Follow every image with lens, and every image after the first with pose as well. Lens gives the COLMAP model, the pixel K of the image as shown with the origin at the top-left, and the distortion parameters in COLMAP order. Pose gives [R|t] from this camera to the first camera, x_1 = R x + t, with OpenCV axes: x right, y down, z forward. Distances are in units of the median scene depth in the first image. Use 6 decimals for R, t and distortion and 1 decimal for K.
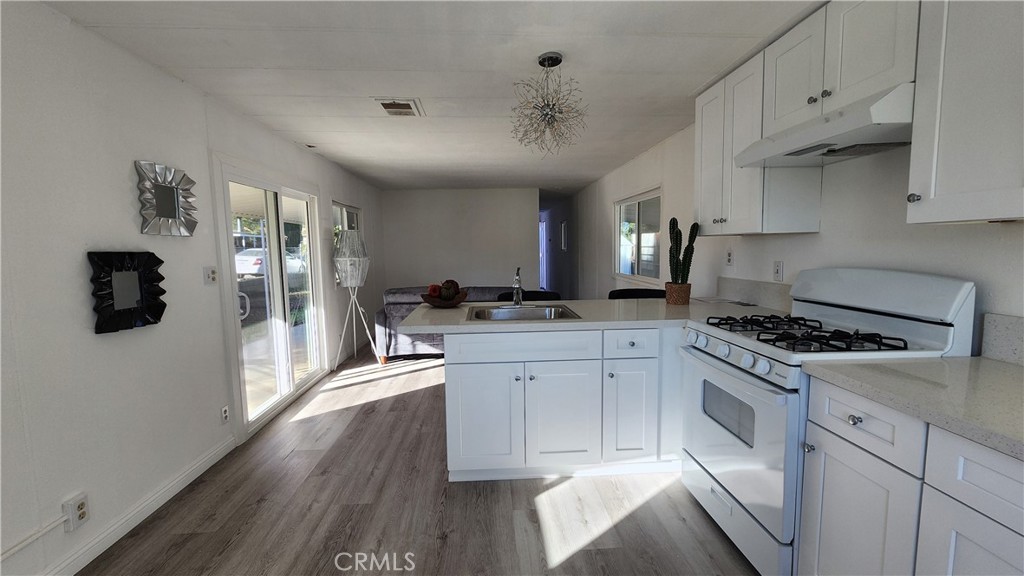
lens RADIAL K [[425.0, 0, 508.6], [0, 425.0, 289.2], [0, 0, 1]] dist [0.002891, 0.000730]
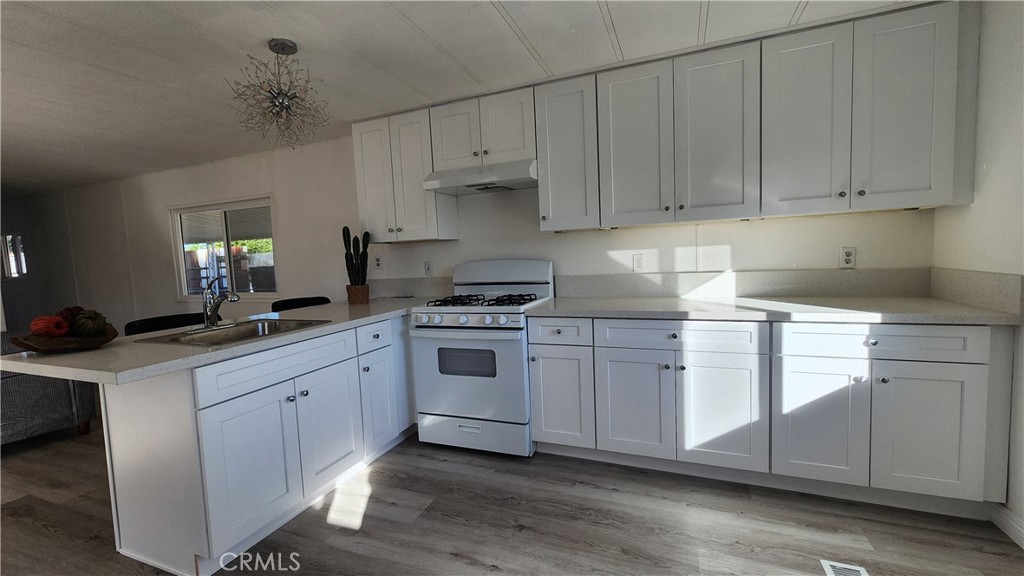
lens RADIAL K [[425.0, 0, 507.9], [0, 425.0, 286.8], [0, 0, 1]] dist [0.002891, 0.000730]
pose [[0.428019, -0.071405, 0.900944, -0.548271], [0.127575, 0.991666, 0.017987, 0.025644], [-0.894720, 0.107240, 0.433562, 0.205237]]
